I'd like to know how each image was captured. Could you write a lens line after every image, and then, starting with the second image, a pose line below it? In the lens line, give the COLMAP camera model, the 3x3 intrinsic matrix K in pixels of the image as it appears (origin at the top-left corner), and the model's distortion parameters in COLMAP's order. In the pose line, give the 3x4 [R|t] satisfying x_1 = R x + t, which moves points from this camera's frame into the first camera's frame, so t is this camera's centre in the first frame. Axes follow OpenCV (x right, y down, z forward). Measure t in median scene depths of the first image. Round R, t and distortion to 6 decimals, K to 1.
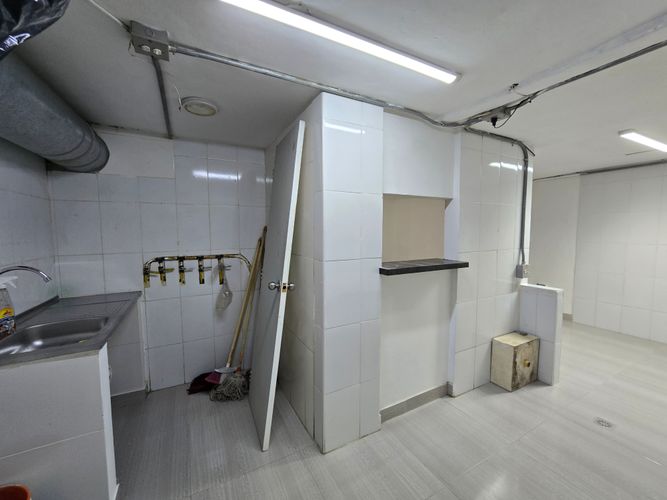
lens RADIAL K [[268.8, 0, 330.8], [0, 268.8, 248.2], [0, 0, 1]] dist [0.000843, 0.000310]
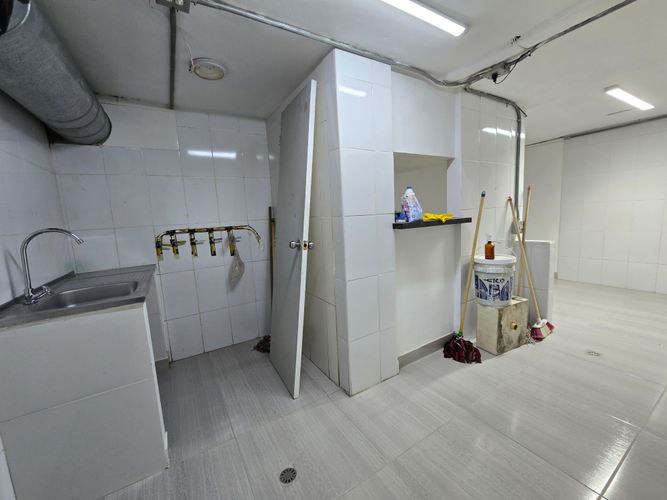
lens RADIAL K [[268.8, 0, 330.8], [0, 268.8, 248.2], [0, 0, 1]] dist [0.000843, 0.000310]
pose [[0.997219, -0.056411, 0.048705, -0.101796], [0.053834, 0.997158, 0.052696, 0.087467], [-0.051539, -0.049928, 0.997422, -0.038776]]
